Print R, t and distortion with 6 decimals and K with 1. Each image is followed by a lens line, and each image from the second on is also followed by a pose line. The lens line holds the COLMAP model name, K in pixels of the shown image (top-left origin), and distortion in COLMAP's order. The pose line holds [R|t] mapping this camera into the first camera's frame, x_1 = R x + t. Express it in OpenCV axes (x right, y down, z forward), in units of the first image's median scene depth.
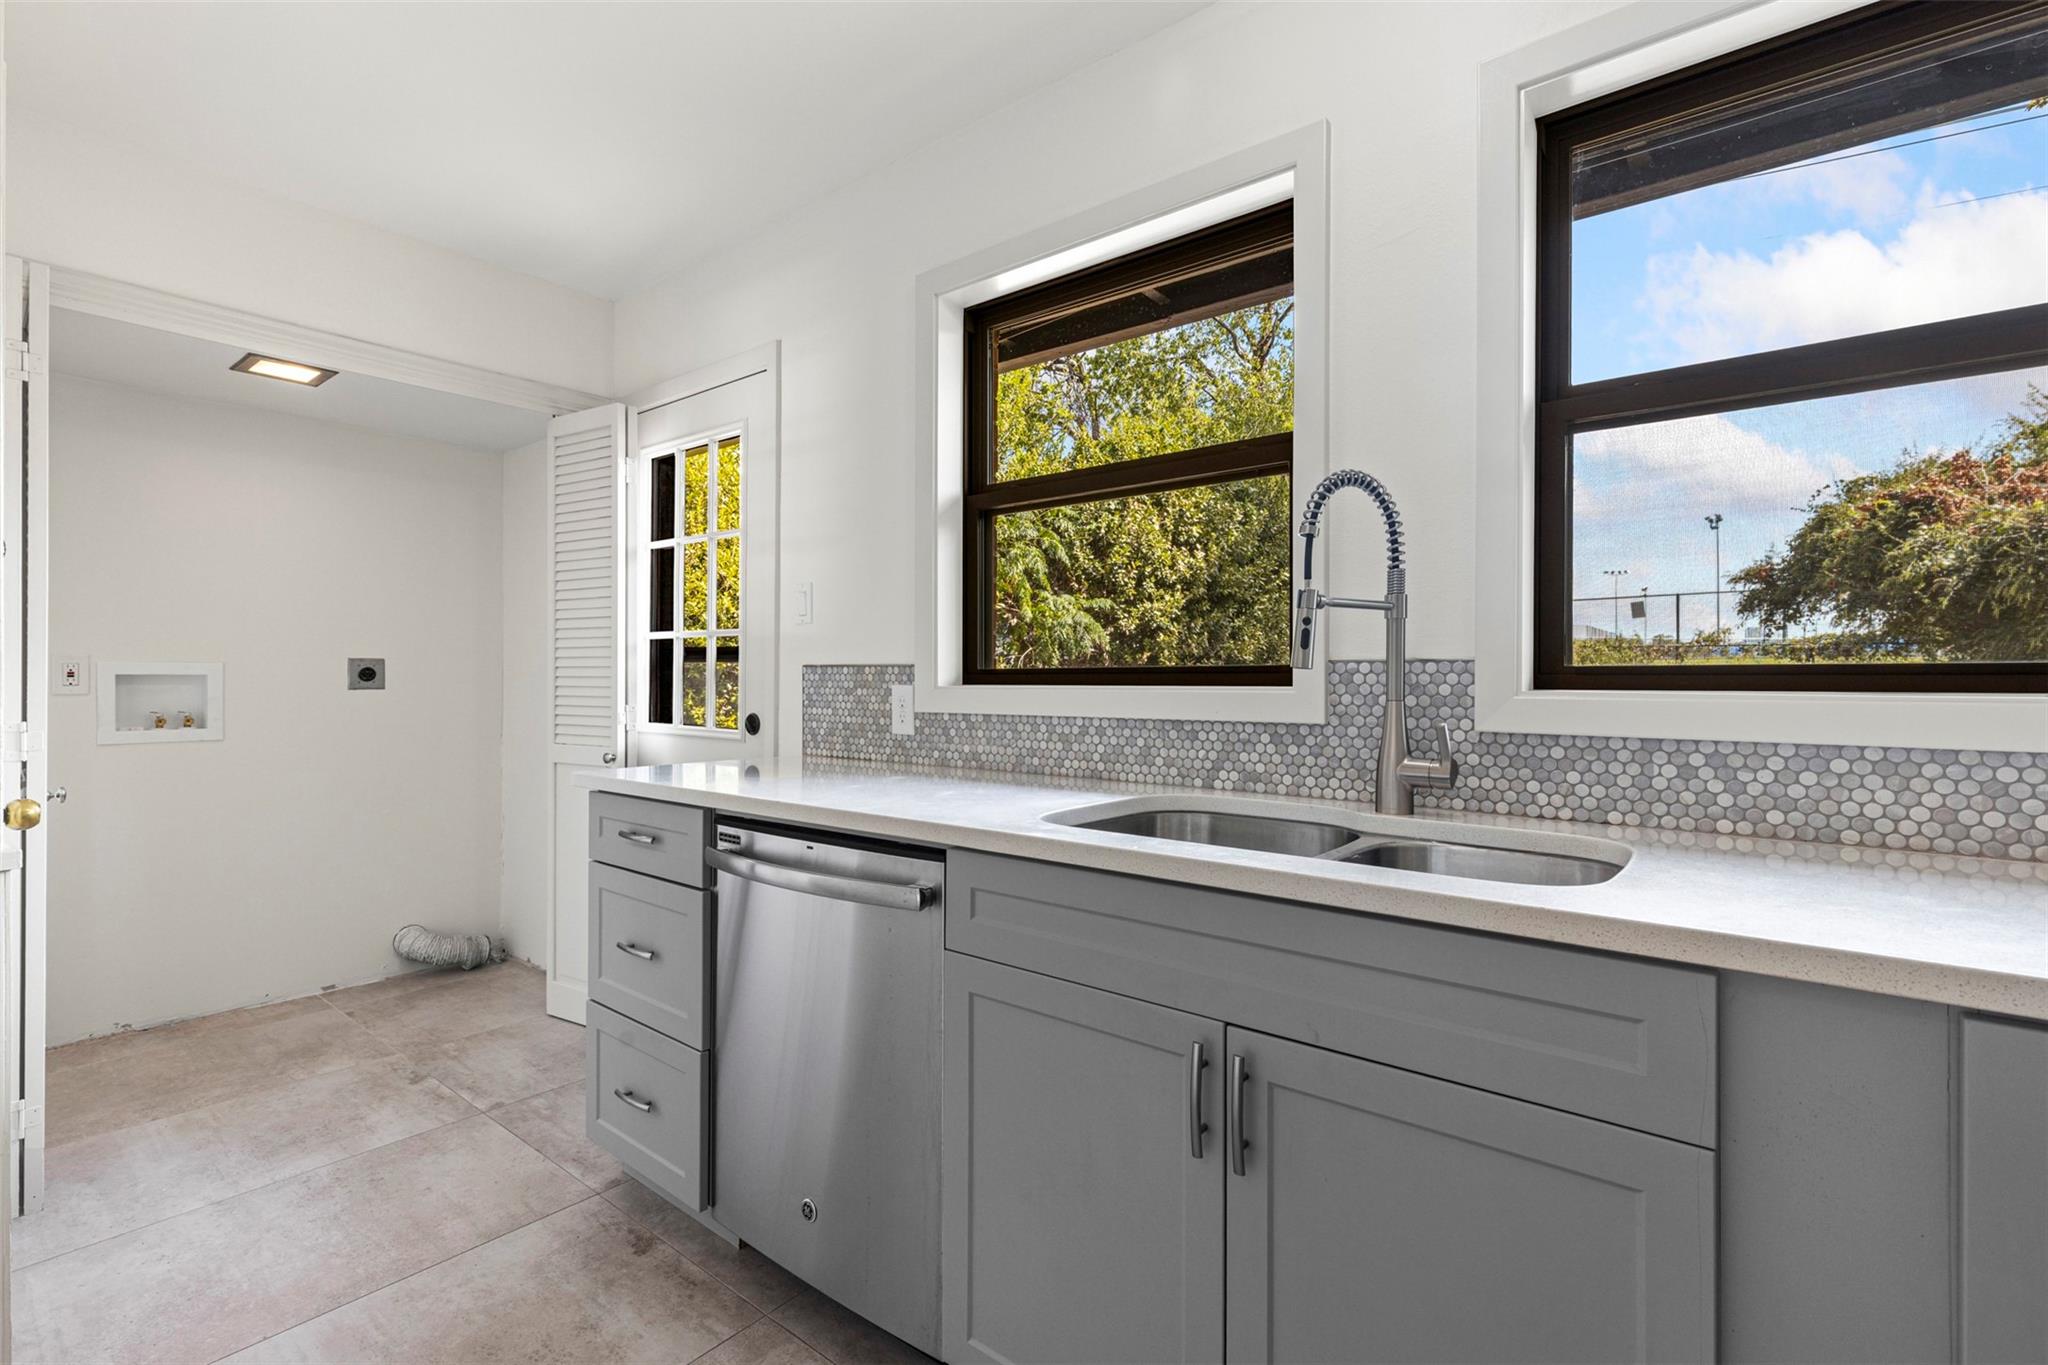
lens RADIAL K [[916.0, 0, 1020.0], [0, 916.0, 682.2], [0, 0, 1]] dist [0.012107, -0.001207]
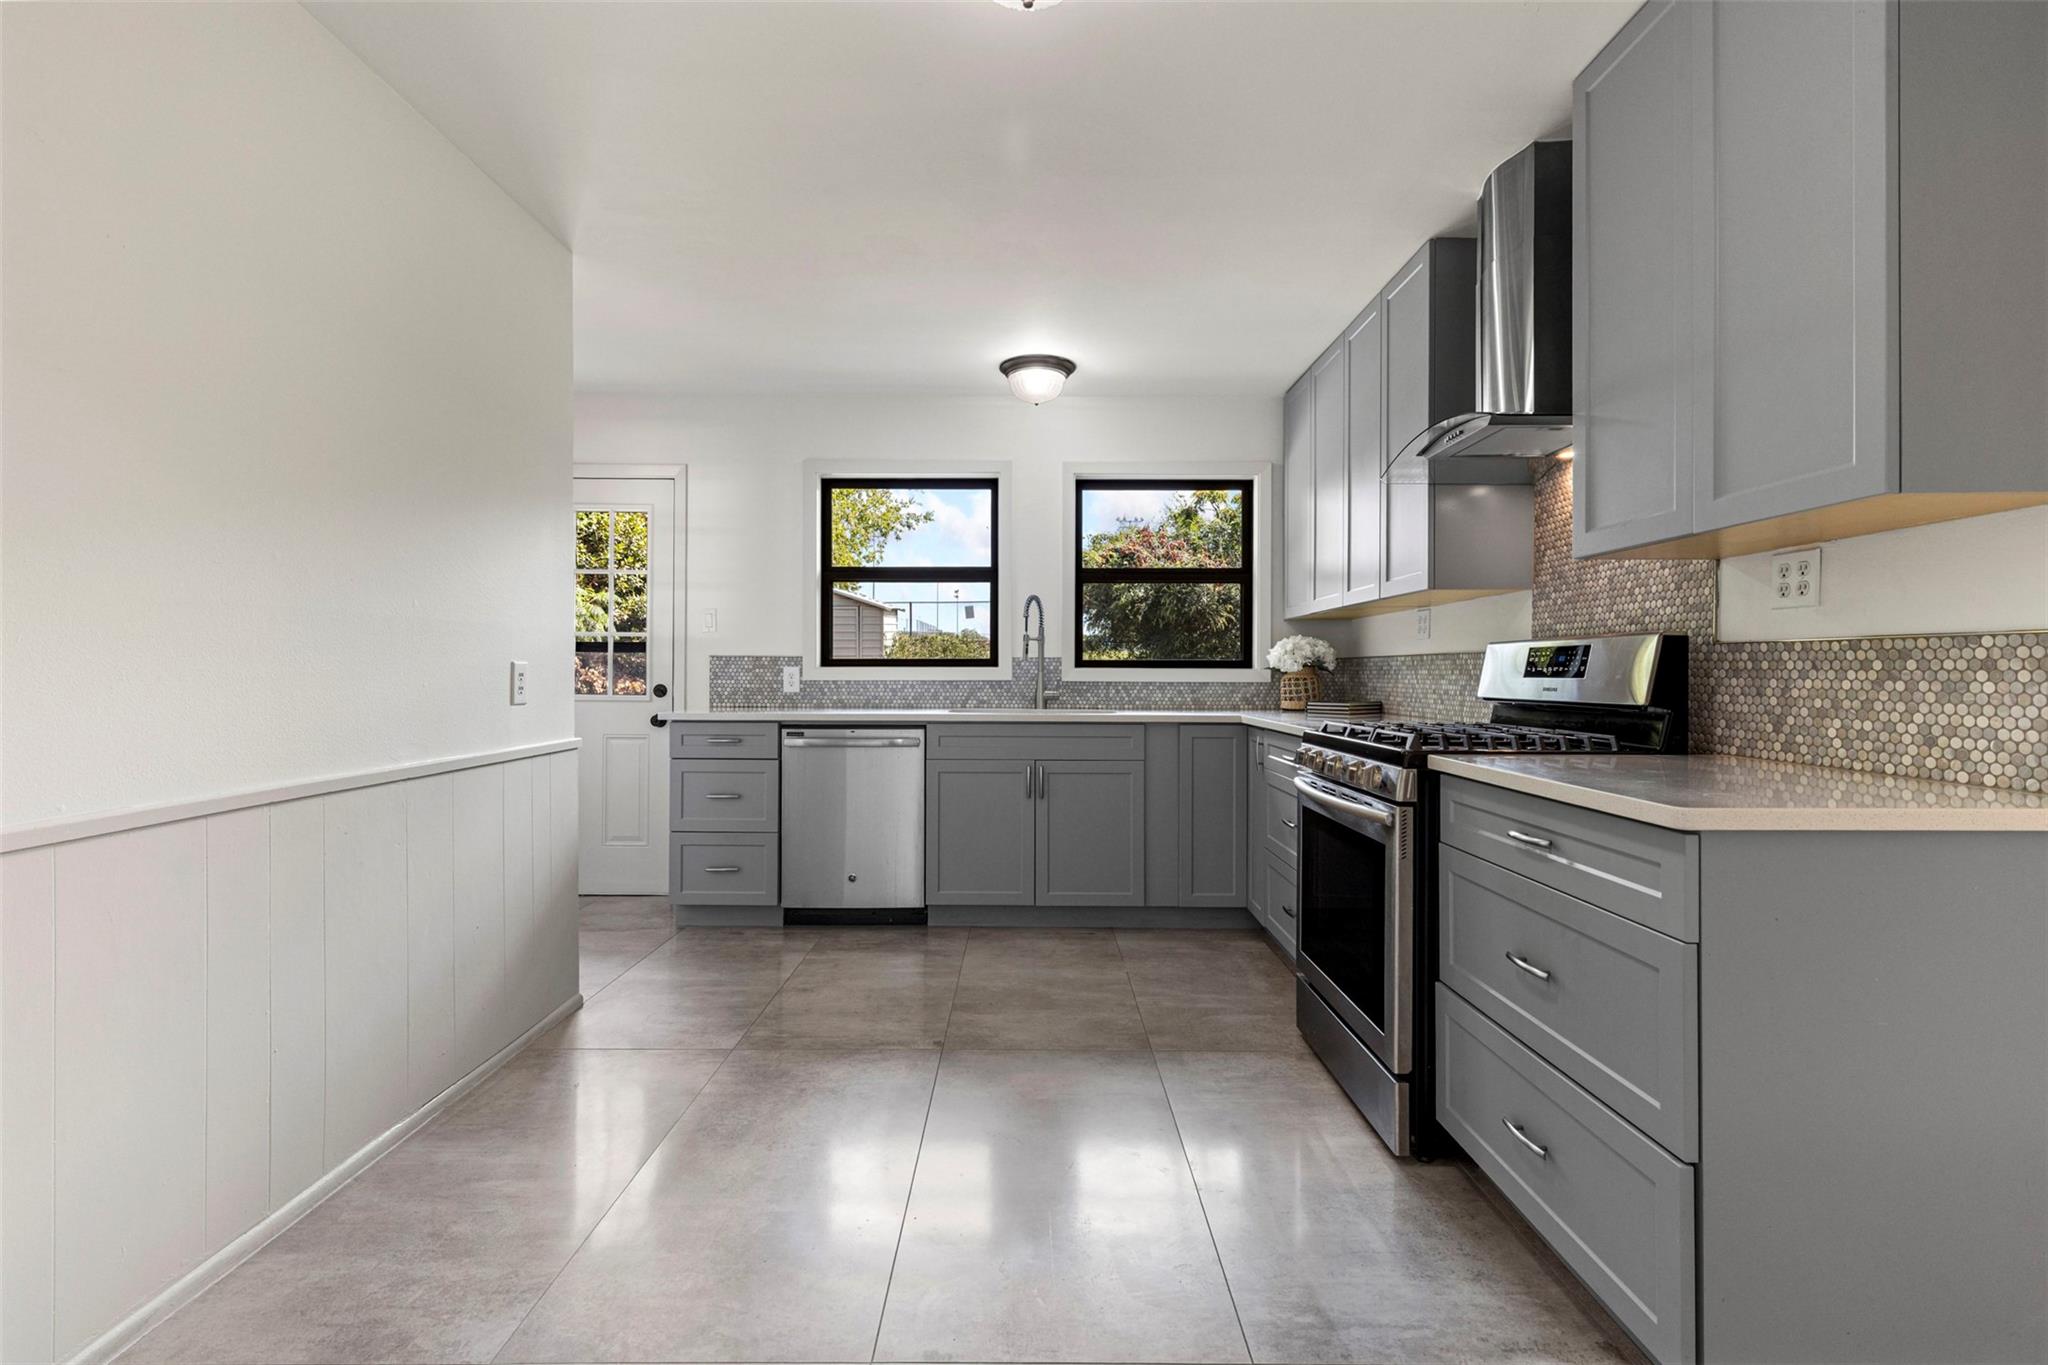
lens RADIAL K [[916.0, 0, 1027.6], [0, 916.0, 673.7], [0, 0, 1]] dist [0.012107, -0.001207]
pose [[0.782695, -0.005051, 0.622385, -0.942353], [0.001783, 0.999981, 0.005874, 0.007243], [-0.622402, -0.003488, 0.782690, -0.825923]]
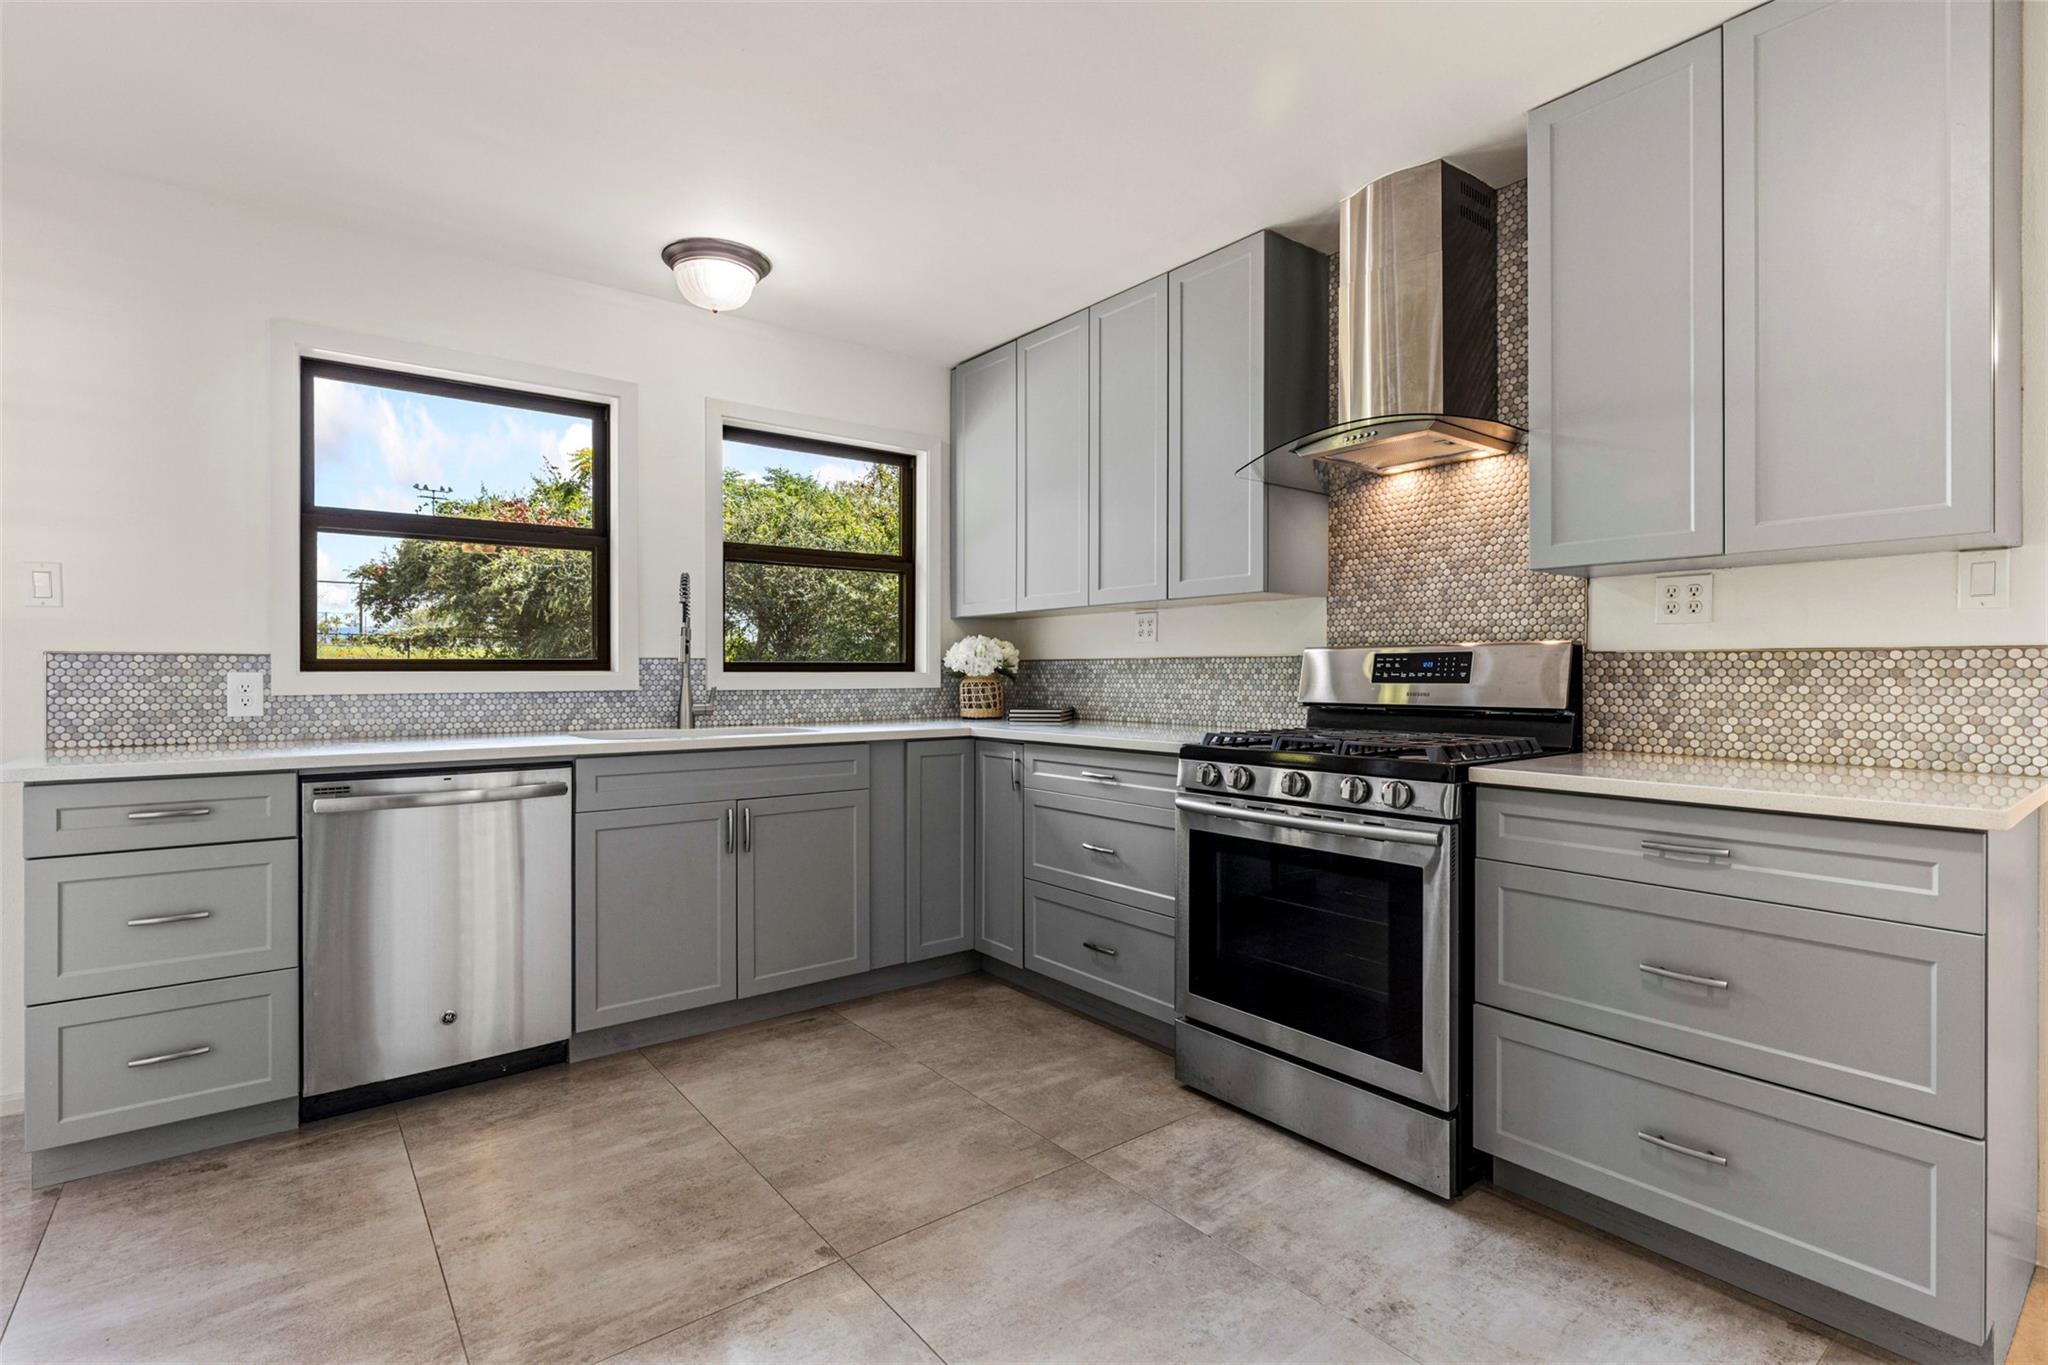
lens RADIAL K [[953.3, 0, 1011.6], [0, 953.3, 681.0], [0, 0, 1]] dist [0.000061, 0.000167]
pose [[0.239481, -0.014861, 0.970787, -1.031070], [0.002352, 0.999889, 0.014726, -0.001212], [-0.970898, -0.001243, 0.239489, -0.185023]]
